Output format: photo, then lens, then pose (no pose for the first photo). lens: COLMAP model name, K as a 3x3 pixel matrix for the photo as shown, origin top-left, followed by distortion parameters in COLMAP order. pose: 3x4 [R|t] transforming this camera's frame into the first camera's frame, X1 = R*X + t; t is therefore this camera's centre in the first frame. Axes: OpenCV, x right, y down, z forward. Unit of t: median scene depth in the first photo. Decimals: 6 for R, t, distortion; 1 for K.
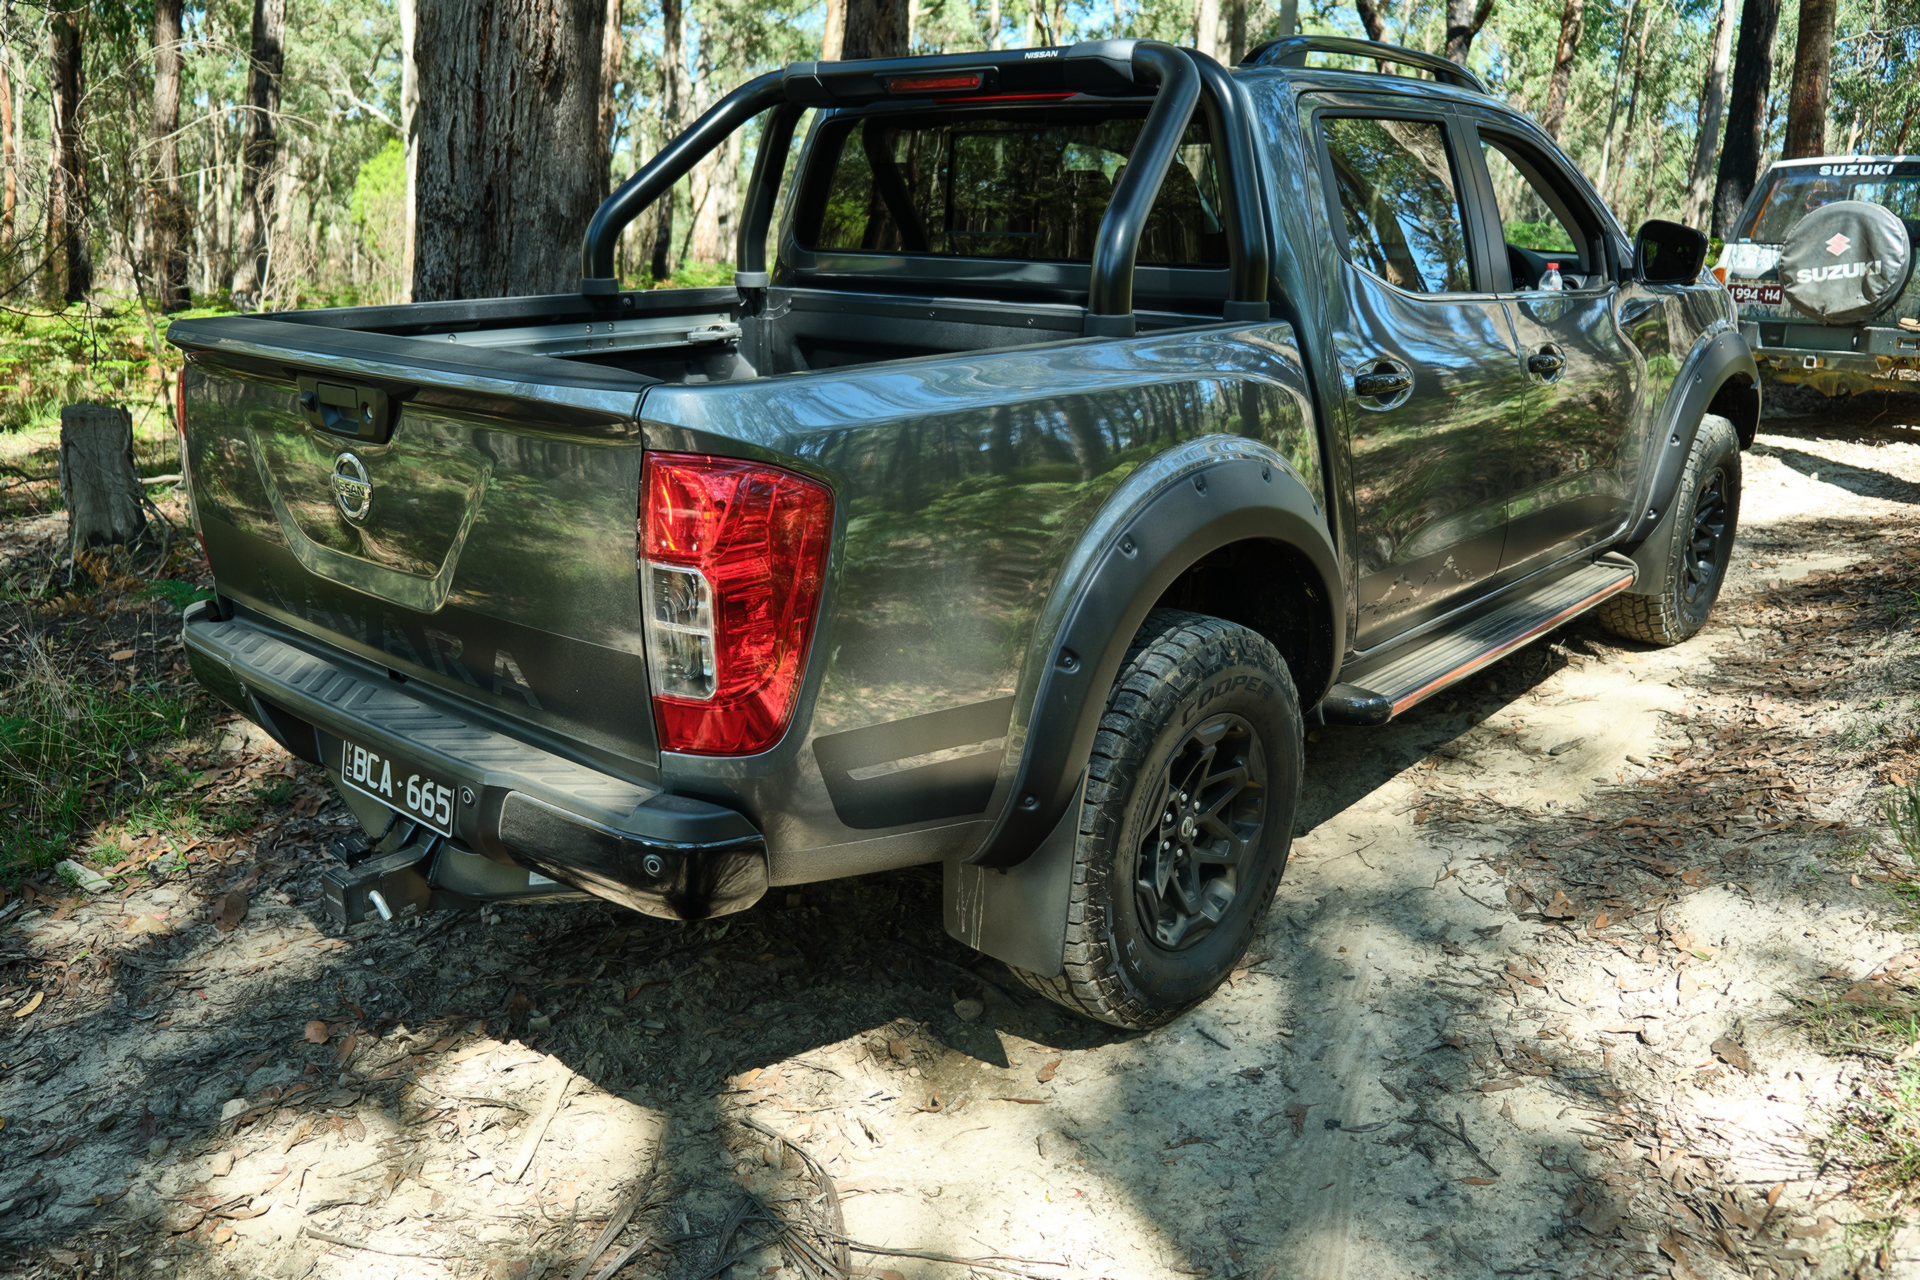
lens RADIAL K [[1527.6, 0, 856.3], [0, 1527.6, 636.3], [0, 0, 1]] dist [-0.009045, -0.010496]
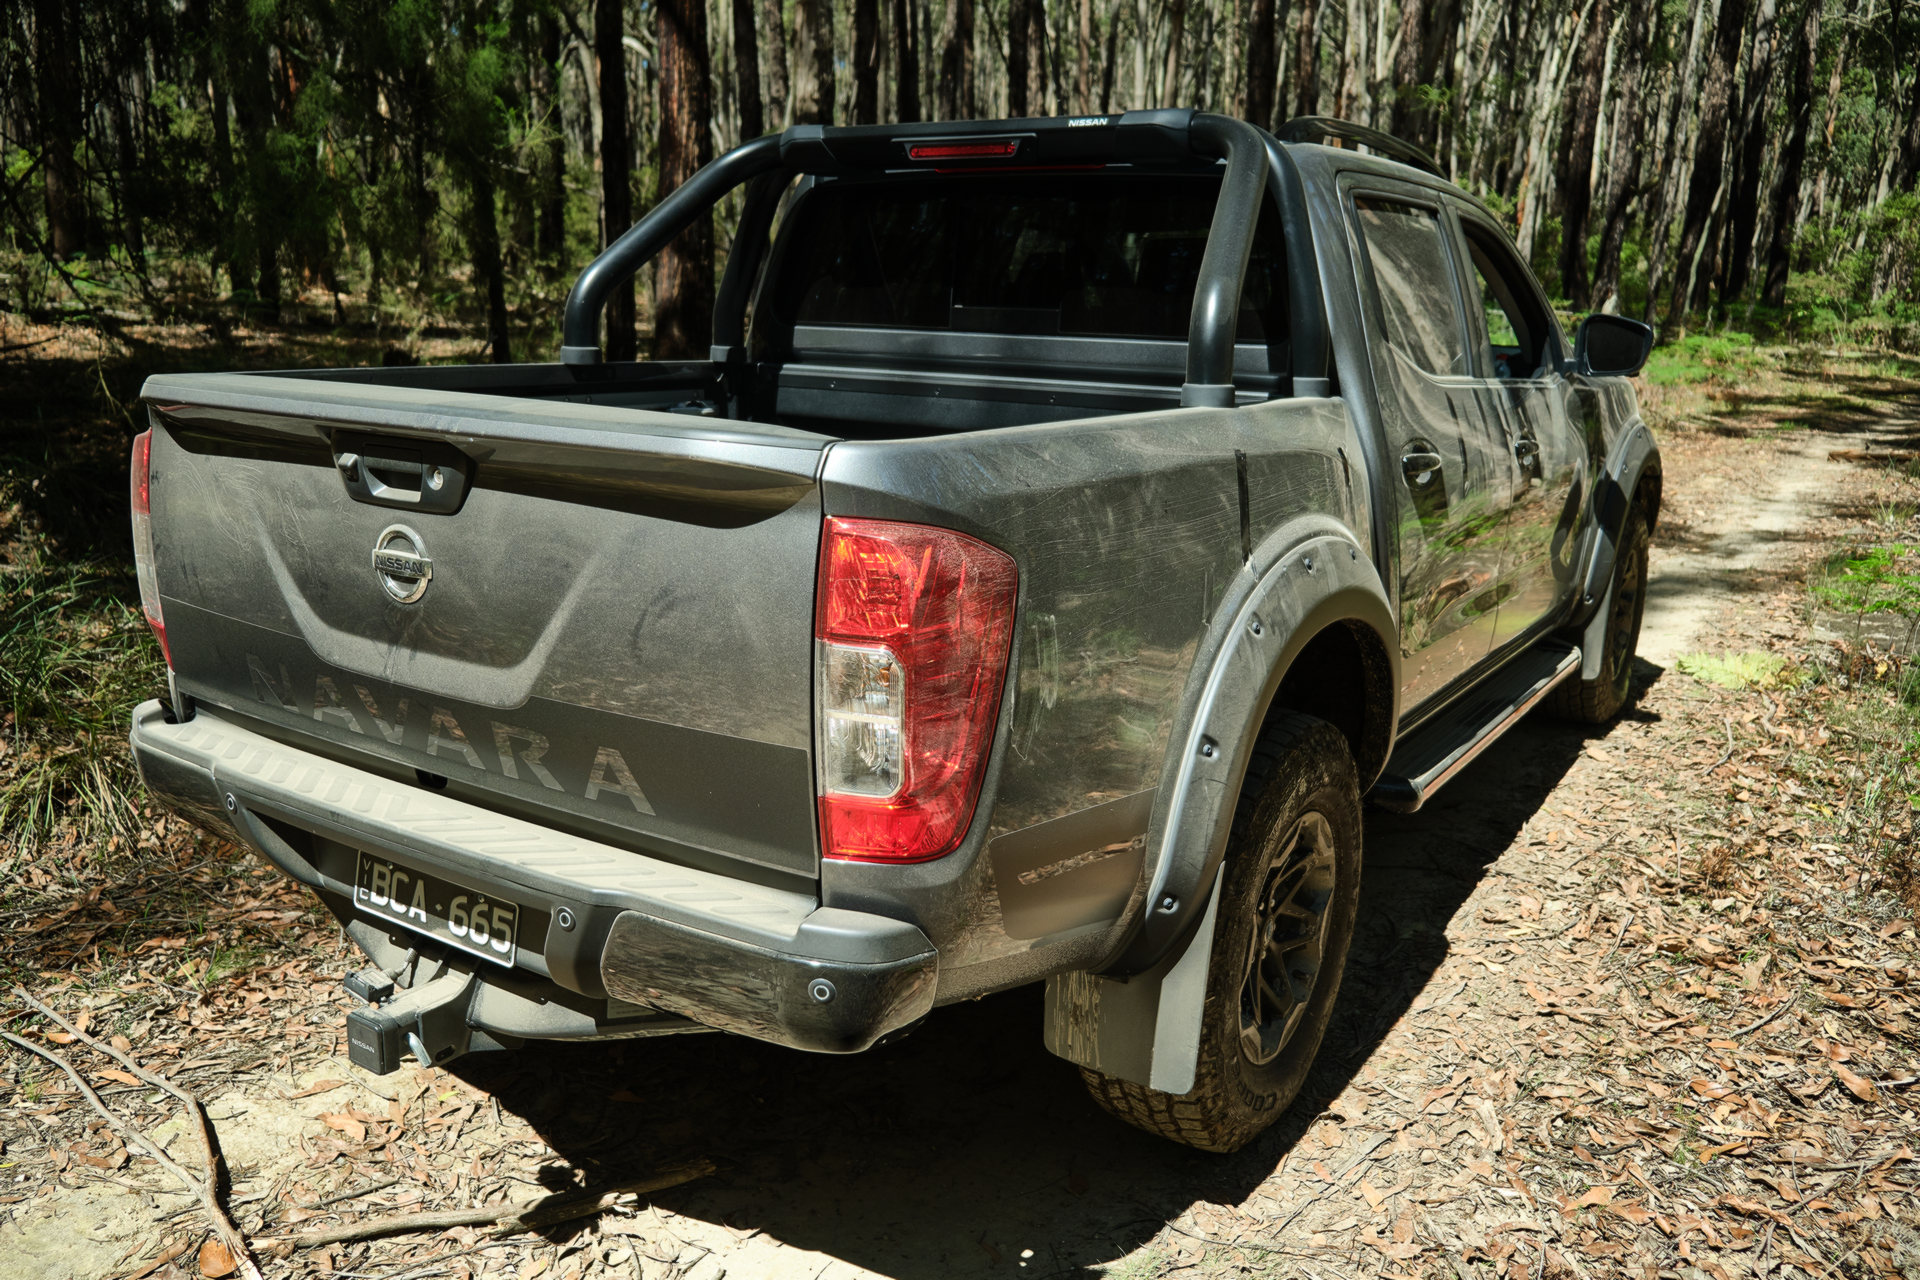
lens RADIAL K [[1539.7, 0, 884.4], [0, 1539.7, 594.8], [0, 0, 1]] dist [-0.071963, 0.000542]
pose [[0.987235, -0.006320, 0.159146, -0.187681], [0.020934, 0.995693, -0.090322, 0.003617], [-0.157889, 0.092500, 0.983115, 0.092282]]
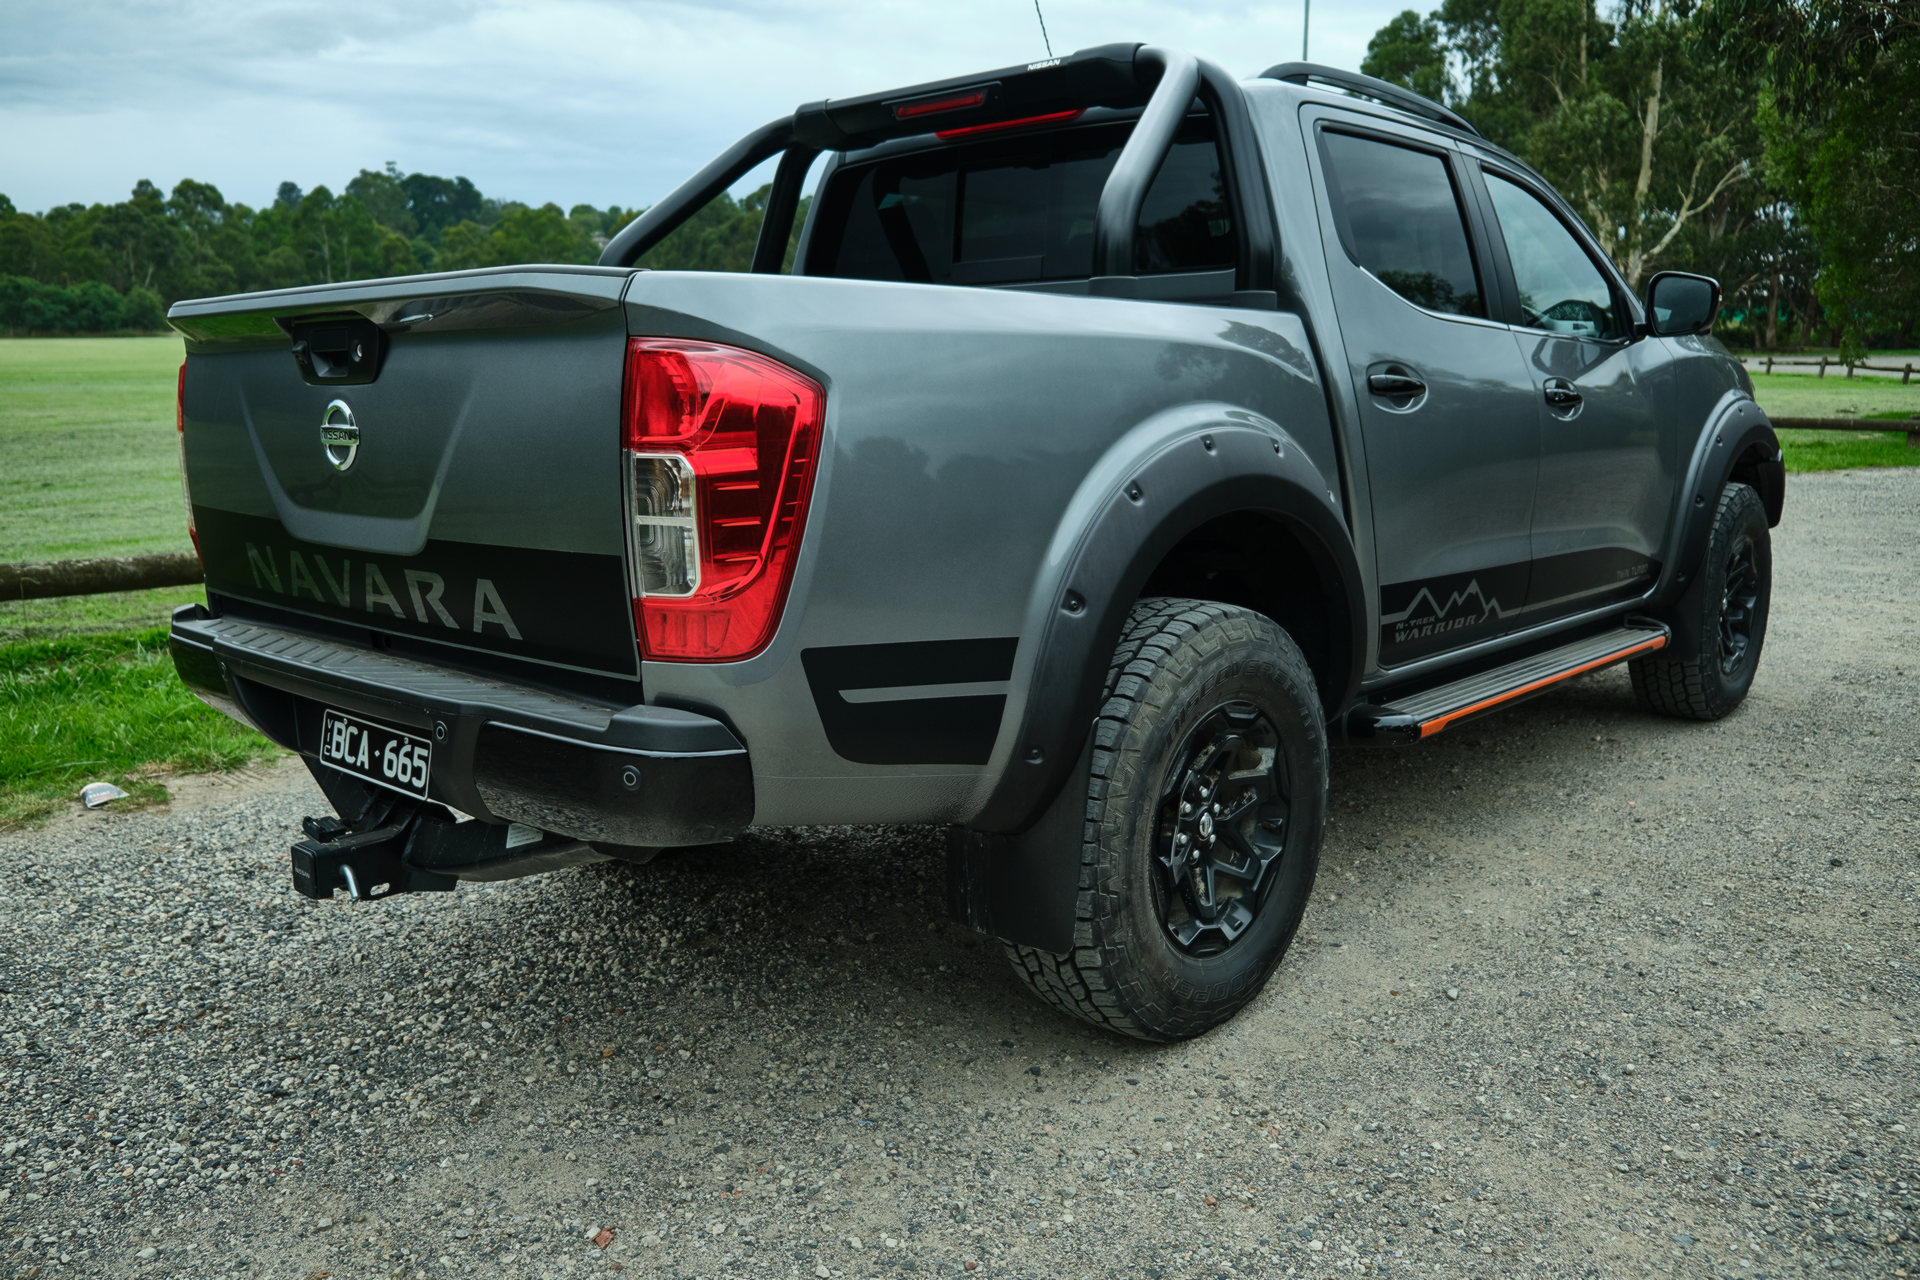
lens RADIAL K [[1527.6, 0, 856.3], [0, 1527.6, 636.3], [0, 0, 1]] dist [-0.009045, -0.010496]
pose [[0.999835, 0.002209, -0.018035, 0.018780], [-0.004439, 0.992206, -0.124530, 0.143214], [0.017619, 0.124589, 0.992052, 0.046448]]
